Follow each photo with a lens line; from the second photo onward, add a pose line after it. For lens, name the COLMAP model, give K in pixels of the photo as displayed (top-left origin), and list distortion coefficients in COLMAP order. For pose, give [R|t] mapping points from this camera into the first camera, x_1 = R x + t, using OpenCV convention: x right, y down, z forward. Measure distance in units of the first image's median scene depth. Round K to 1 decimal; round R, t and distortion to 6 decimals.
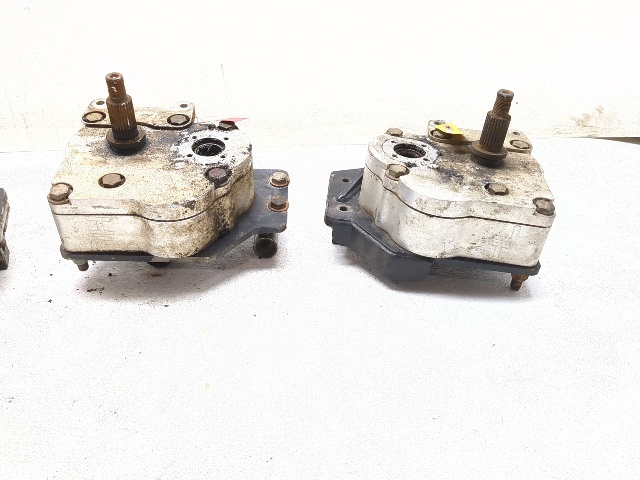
lens RADIAL K [[583.4, 0, 318.5], [0, 583.4, 237.7], [0, 0, 1]] dist [0.082116, -0.192581]
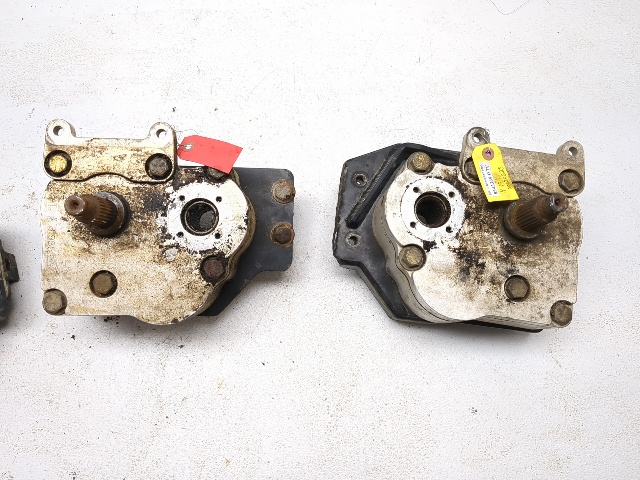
lens RADIAL K [[583.4, 0, 318.5], [0, 583.4, 237.7], [0, 0, 1]] dist [0.082116, -0.192581]
pose [[0.998927, 0.035463, -0.029798, 0.016641], [-0.004443, 0.713704, 0.700434, -0.767715], [0.046106, -0.699549, 0.713095, 0.376476]]
